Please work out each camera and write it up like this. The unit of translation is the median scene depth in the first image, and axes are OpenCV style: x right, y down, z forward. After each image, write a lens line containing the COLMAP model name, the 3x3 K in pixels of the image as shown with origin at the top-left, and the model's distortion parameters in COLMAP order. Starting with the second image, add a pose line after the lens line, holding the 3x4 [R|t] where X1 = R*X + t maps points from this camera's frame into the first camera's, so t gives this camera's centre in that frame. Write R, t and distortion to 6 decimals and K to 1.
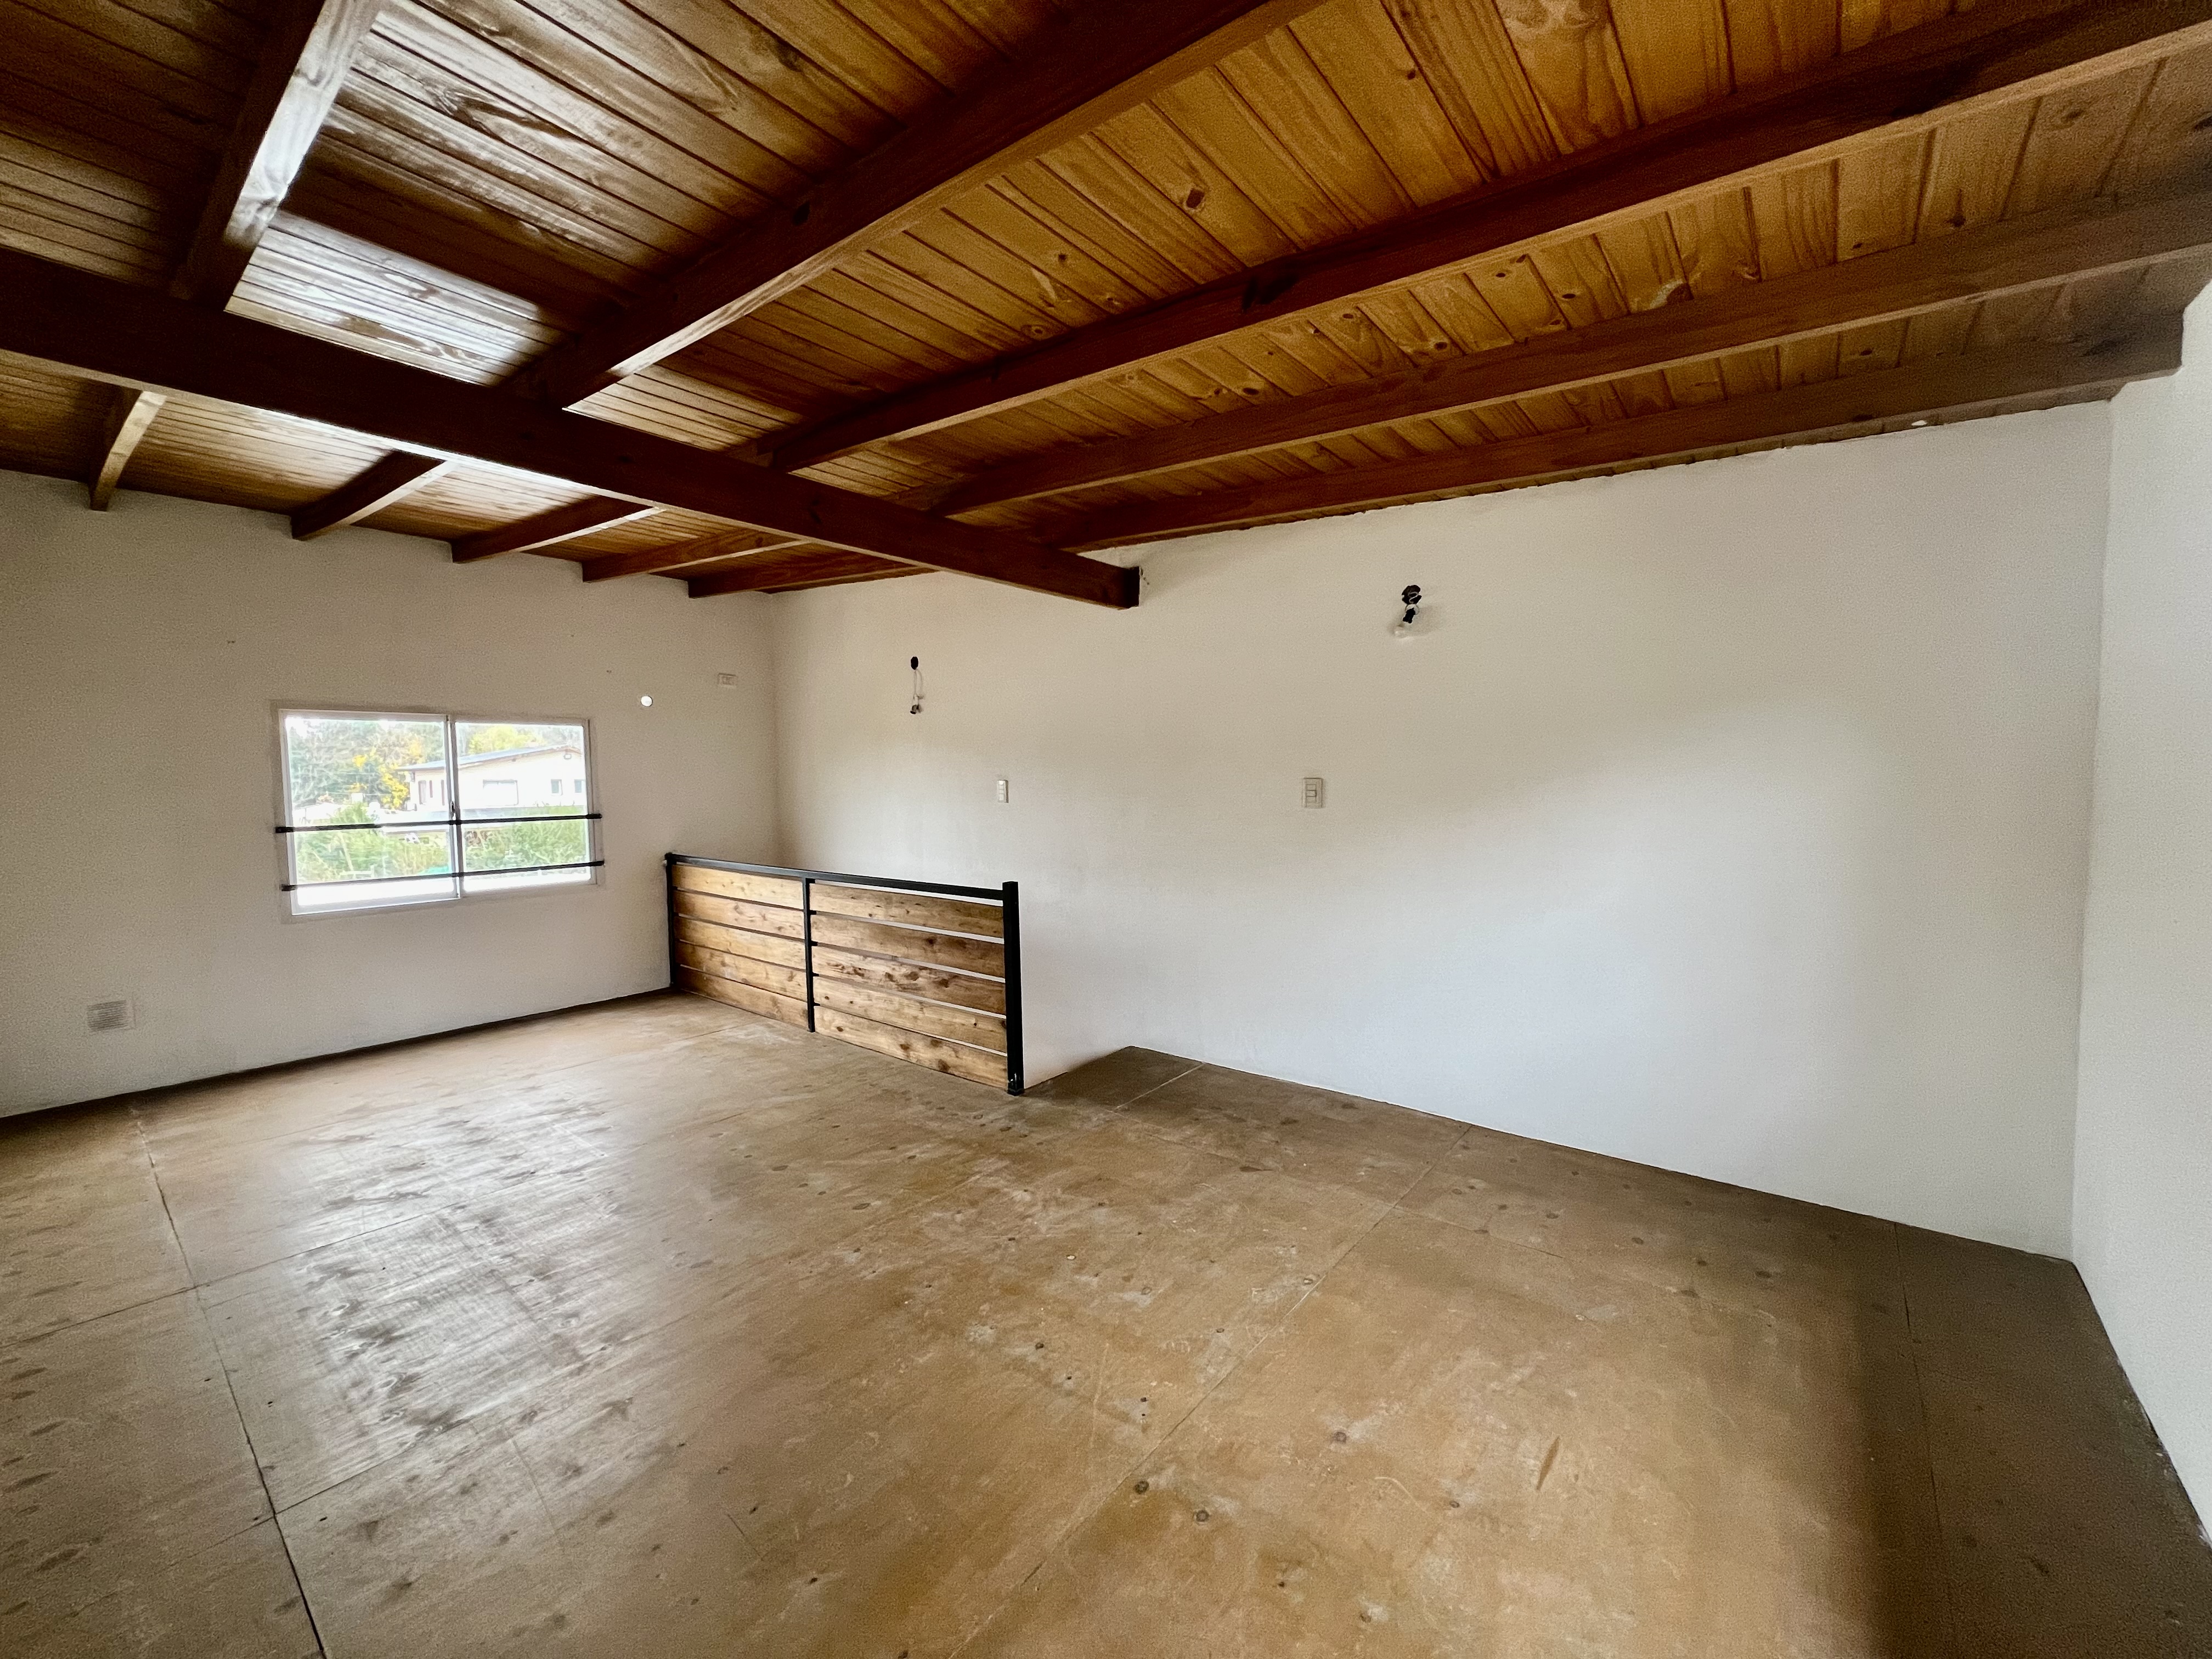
lens RADIAL K [[881.6, 0, 1103.0], [0, 881.6, 824.8], [0, 0, 1]] dist [-0.003791, 0.000949]
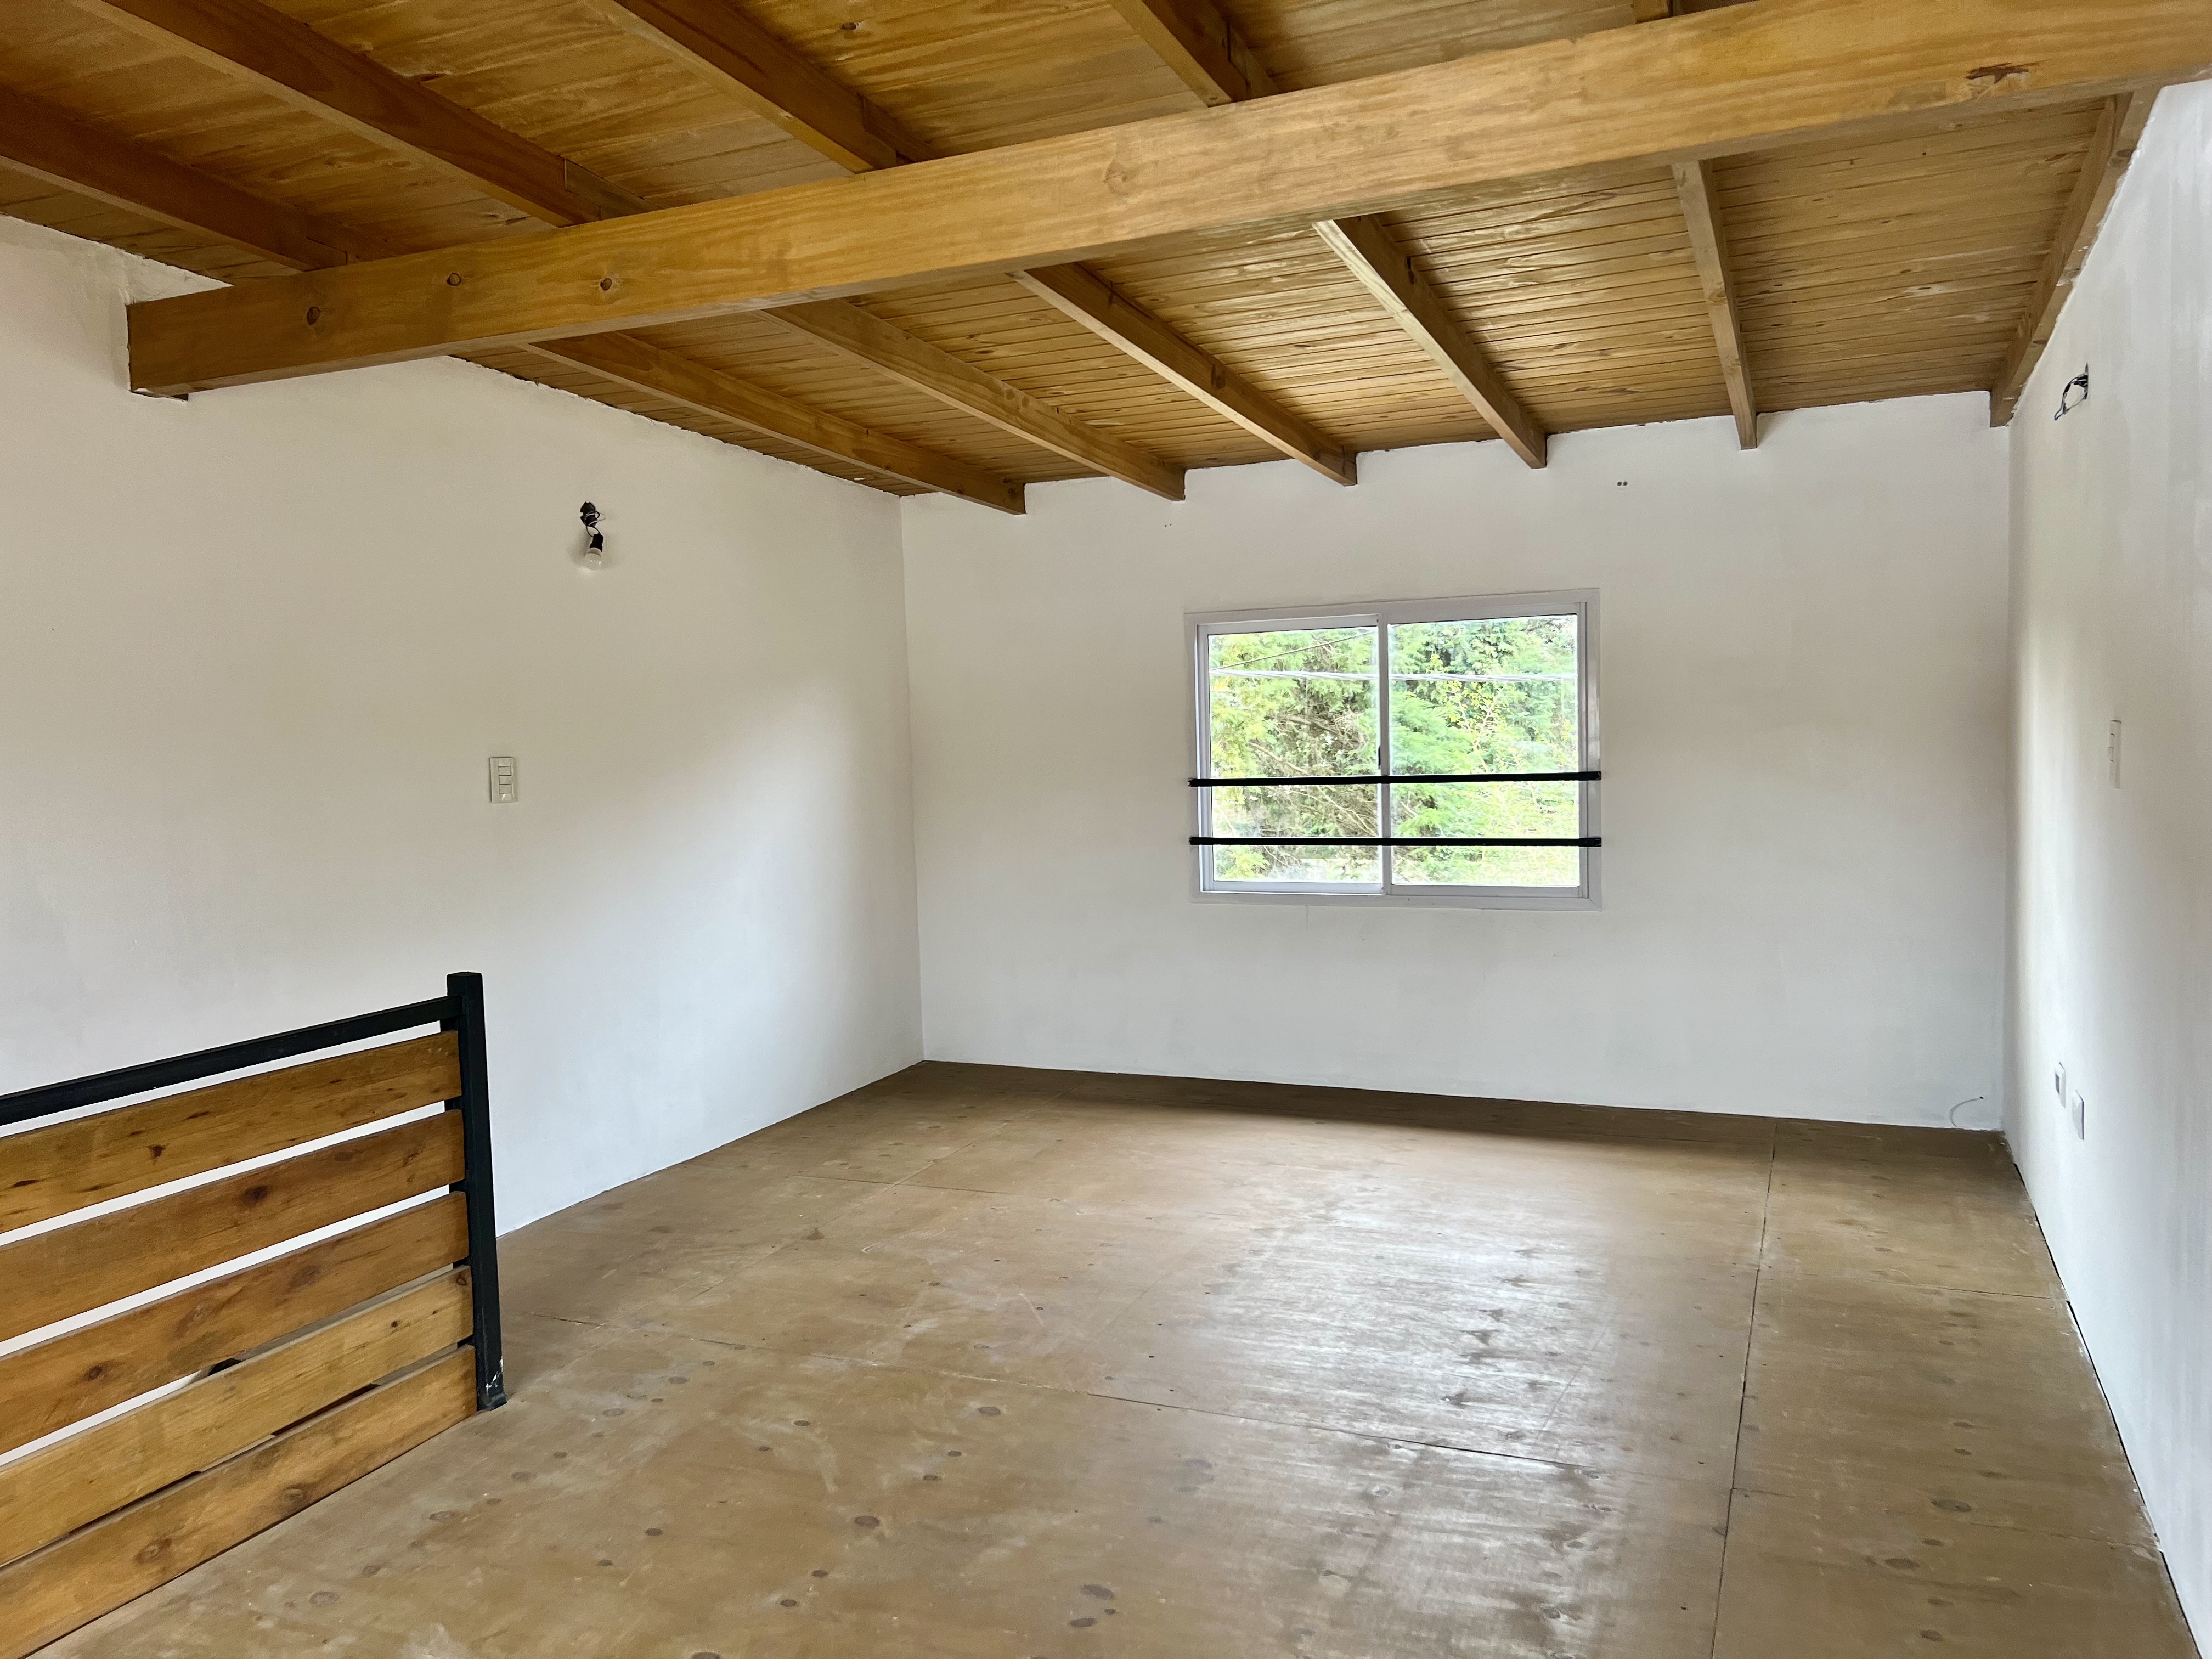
lens RADIAL K [[1654.9, 0, 1096.8], [0, 1654.9, 830.3], [0, 0, 1]] dist [0.057762, -0.064415]
pose [[-0.266975, -0.046435, 0.962584, -1.253943], [0.091323, 0.993125, 0.073237, -0.056431], [-0.959367, 0.107459, -0.260899, 1.044371]]
